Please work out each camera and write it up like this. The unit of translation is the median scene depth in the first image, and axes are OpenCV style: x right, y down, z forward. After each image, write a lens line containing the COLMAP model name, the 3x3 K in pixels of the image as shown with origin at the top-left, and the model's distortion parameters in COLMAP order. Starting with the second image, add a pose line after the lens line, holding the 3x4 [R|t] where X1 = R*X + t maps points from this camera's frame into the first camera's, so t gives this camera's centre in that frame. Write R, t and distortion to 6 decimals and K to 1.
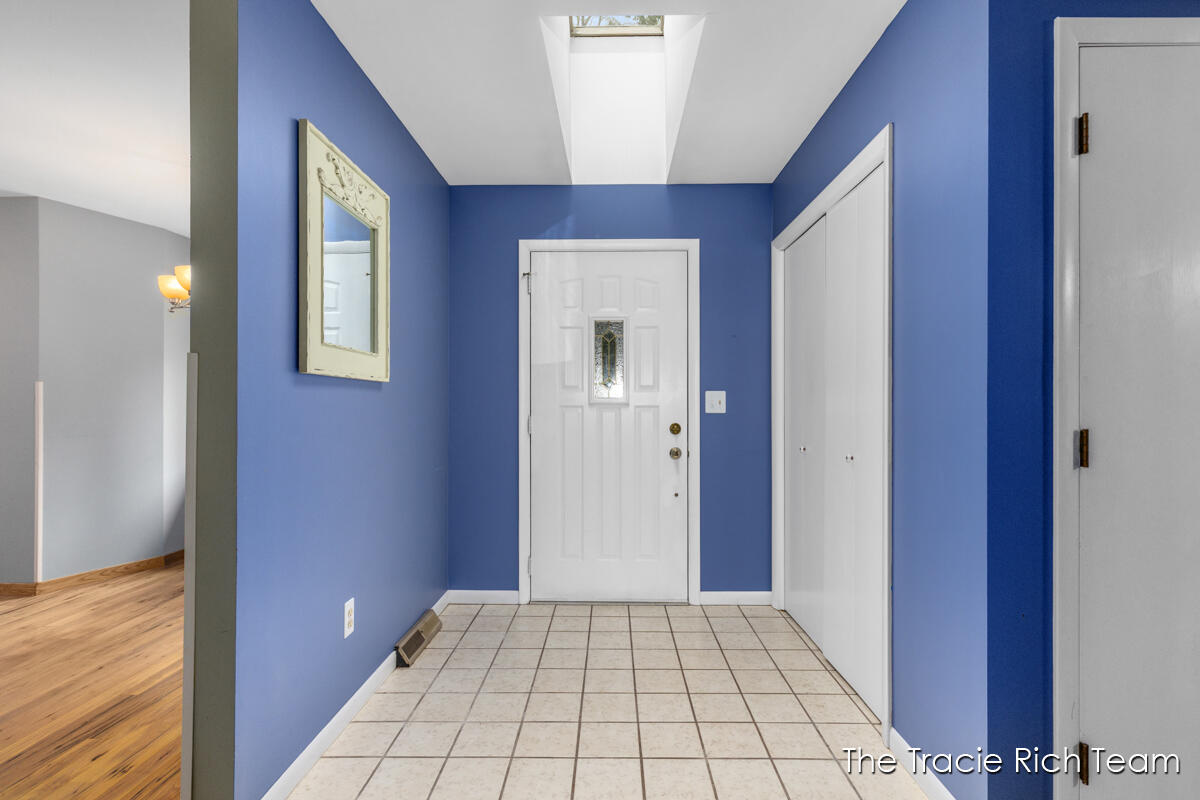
lens RADIAL K [[570.0, 0, 601.5], [0, 570.0, 402.7], [0, 0, 1]] dist [0.000358, 0.000533]
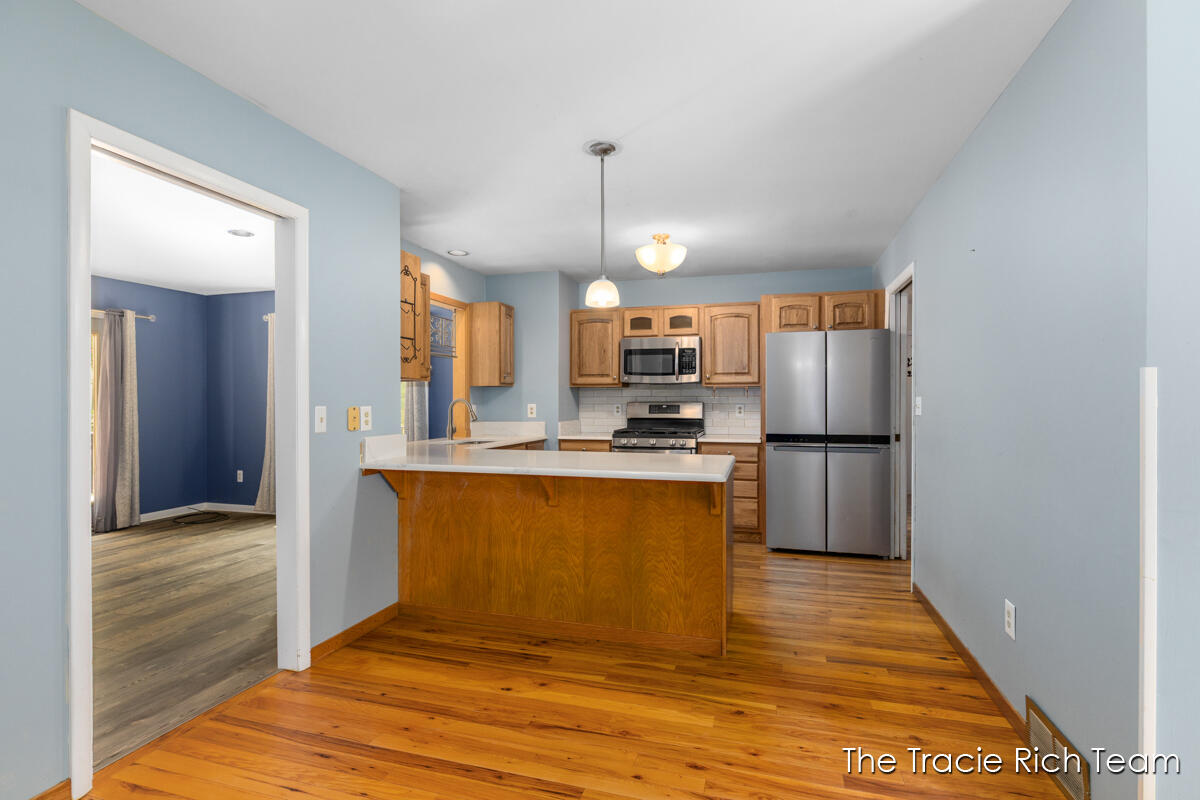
lens RADIAL K [[570.0, 0, 601.5], [0, 570.0, 402.7], [0, 0, 1]] dist [0.000358, 0.000533]
pose [[-0.258526, 0.008282, -0.965969, -0.539407], [0.005162, 0.999961, 0.007192, -0.017619], [0.965991, -0.003127, -0.258558, 0.781848]]
